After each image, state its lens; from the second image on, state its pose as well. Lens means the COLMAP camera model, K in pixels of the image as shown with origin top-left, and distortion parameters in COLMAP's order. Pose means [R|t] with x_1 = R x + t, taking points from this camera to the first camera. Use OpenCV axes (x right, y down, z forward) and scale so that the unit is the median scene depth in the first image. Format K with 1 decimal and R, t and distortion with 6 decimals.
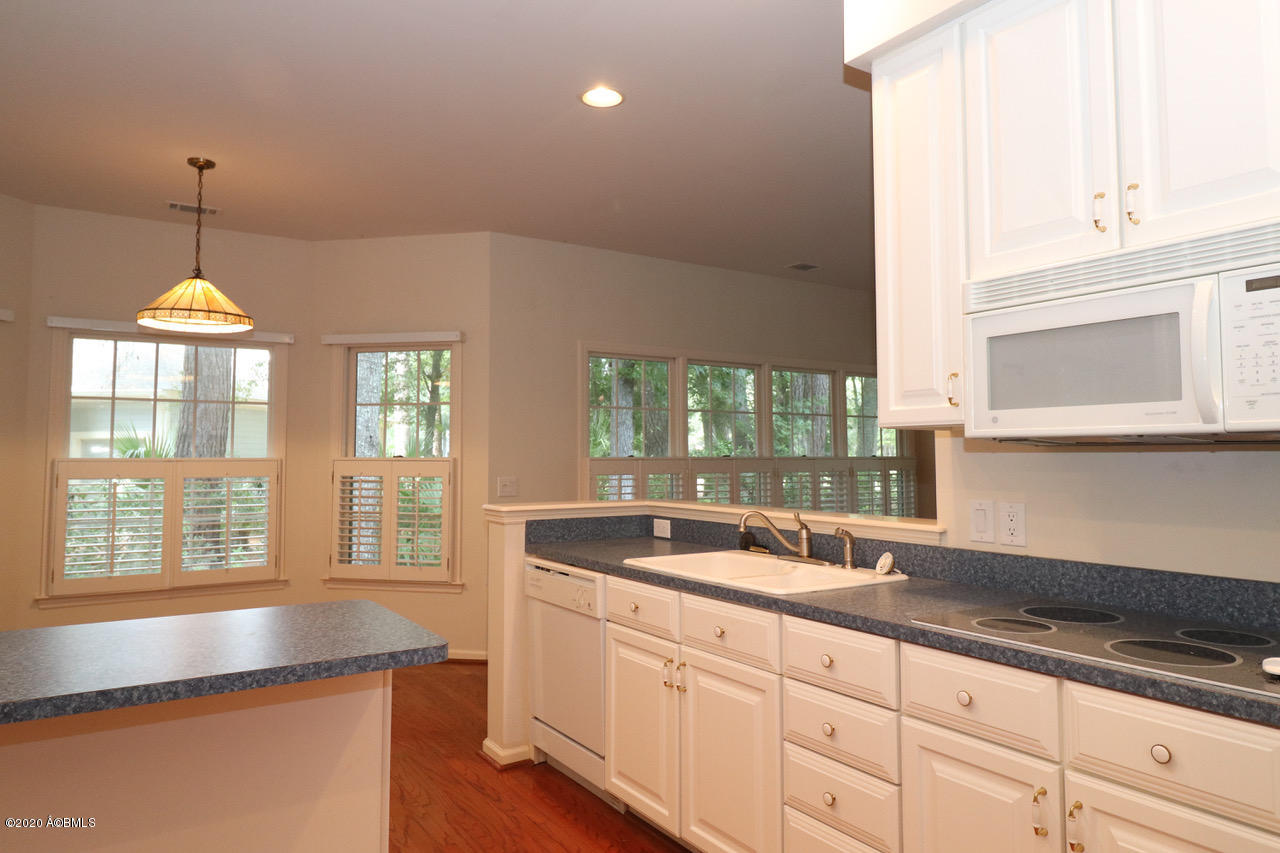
lens RADIAL K [[820.9, 0, 642.2], [0, 820.9, 409.5], [0, 0, 1]] dist [-0.006746, -0.003134]
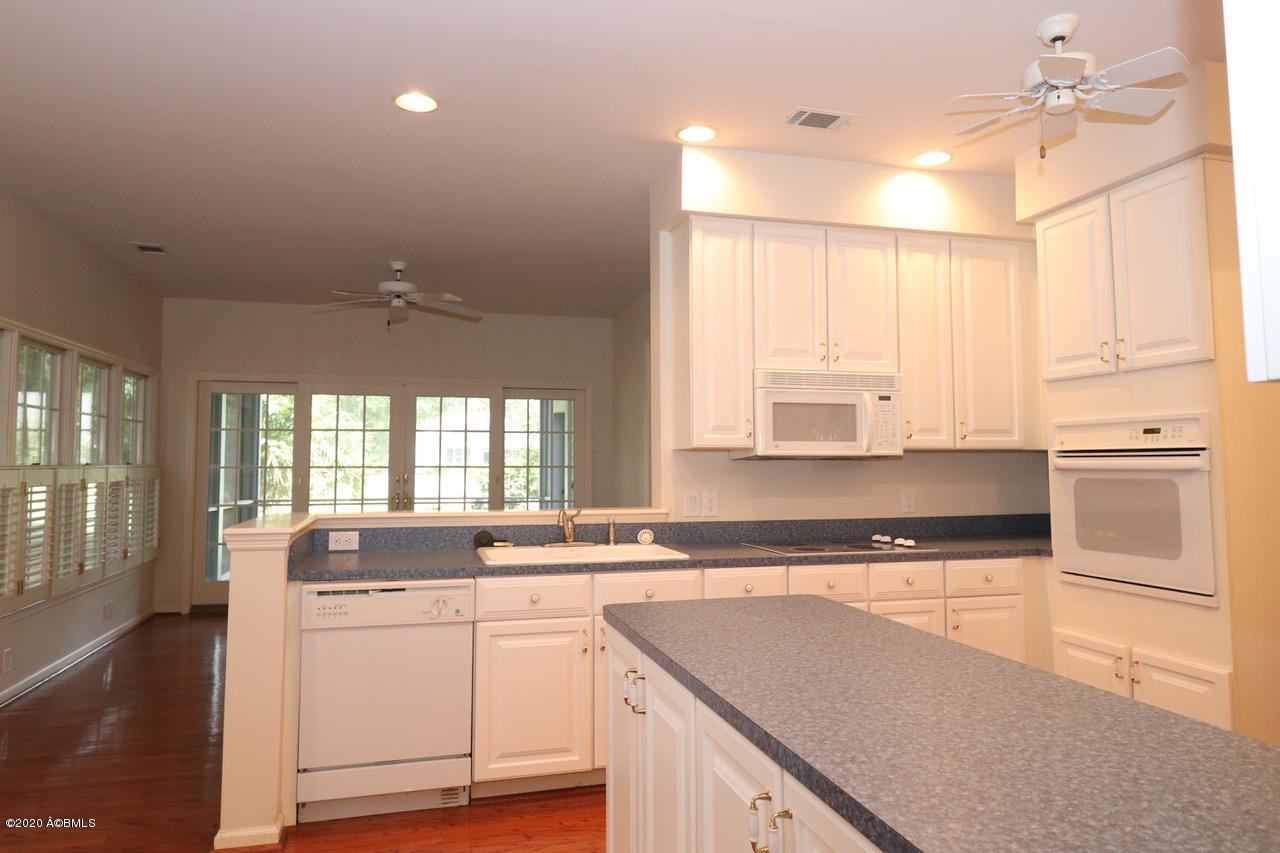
lens RADIAL K [[820.9, 0, 642.2], [0, 820.9, 409.5], [0, 0, 1]] dist [-0.006746, -0.003134]
pose [[0.302628, 0.060915, 0.951160, -0.794914], [-0.054347, 0.997435, -0.046587, 0.017823], [-0.951558, -0.037594, 0.305162, 0.387499]]
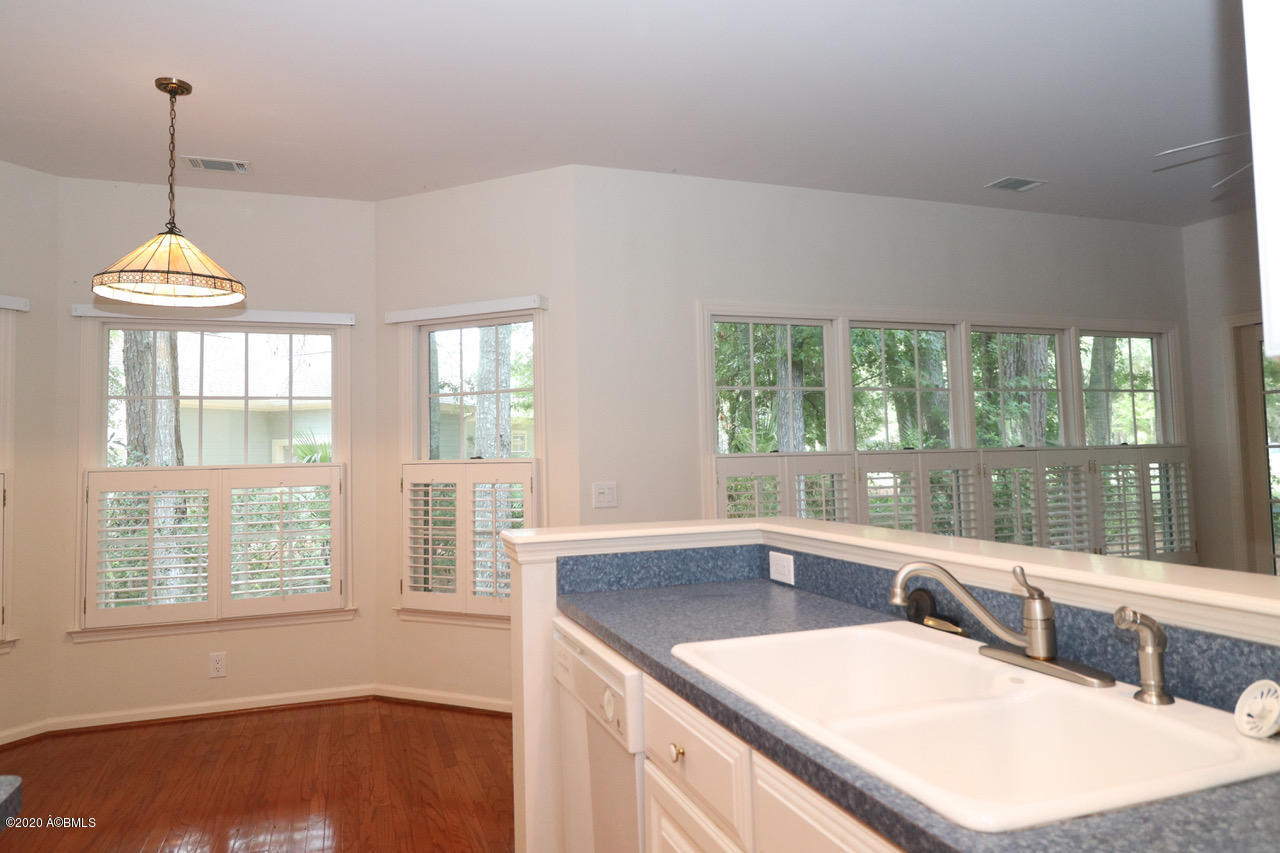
lens RADIAL K [[820.9, 0, 642.2], [0, 820.9, 409.5], [0, 0, 1]] dist [-0.006746, -0.003134]
pose [[0.972286, -0.033285, -0.231415, 0.069527], [0.034212, 0.999415, -0.000008, 0.022519], [0.231280, -0.007910, 0.972855, 0.380424]]
